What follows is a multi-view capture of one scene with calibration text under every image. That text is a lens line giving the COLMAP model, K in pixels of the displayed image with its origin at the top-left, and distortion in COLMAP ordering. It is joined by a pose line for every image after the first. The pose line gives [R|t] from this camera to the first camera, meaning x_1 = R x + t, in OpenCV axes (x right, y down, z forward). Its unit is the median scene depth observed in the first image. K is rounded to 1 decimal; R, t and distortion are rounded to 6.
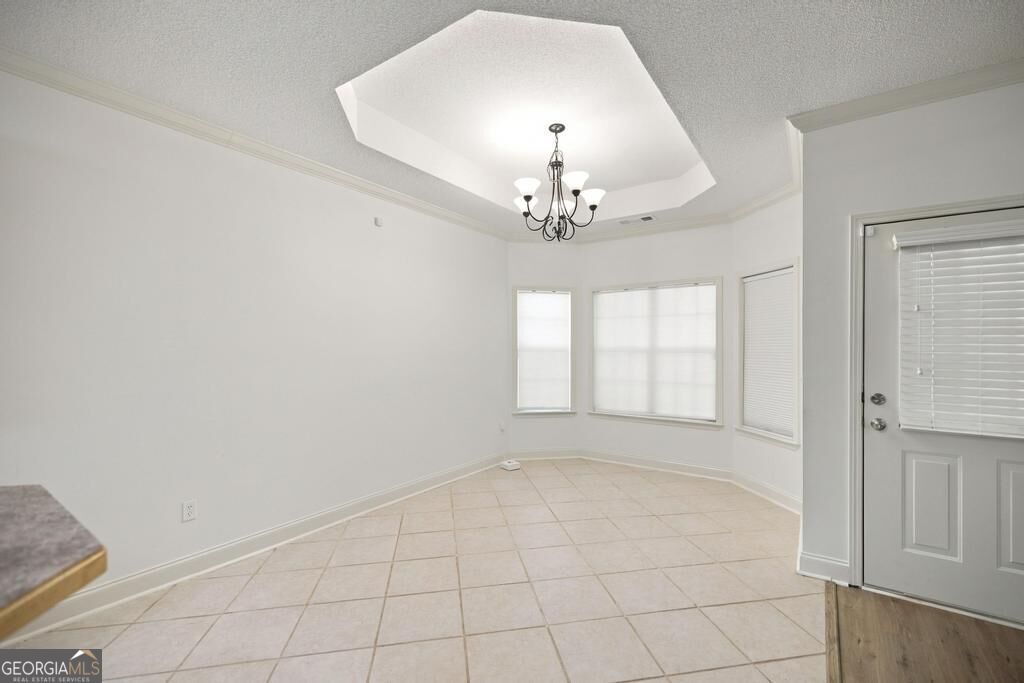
lens RADIAL K [[439.4, 0, 513.4], [0, 439.4, 348.3], [0, 0, 1]] dist [-0.002825, 0.000100]
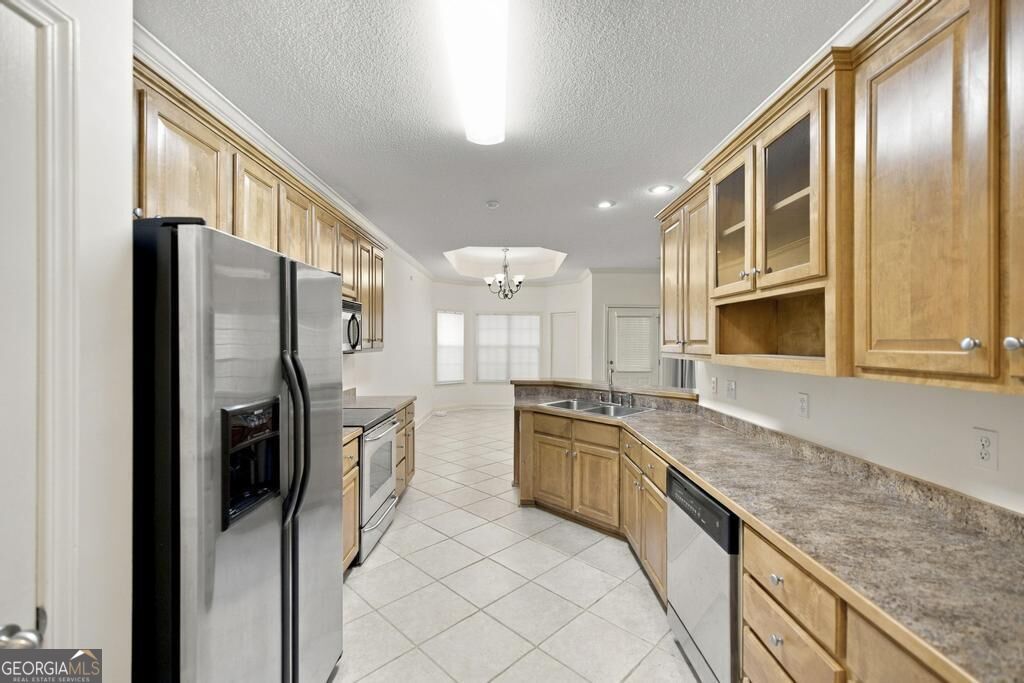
lens RADIAL K [[439.4, 0, 514.3], [0, 439.4, 343.5], [0, 0, 1]] dist [-0.002825, 0.000100]
pose [[0.811824, -0.002514, 0.583897, -0.791183], [0.000006, 0.999991, 0.004296, -0.017818], [-0.583903, -0.003484, 0.811816, -0.580603]]
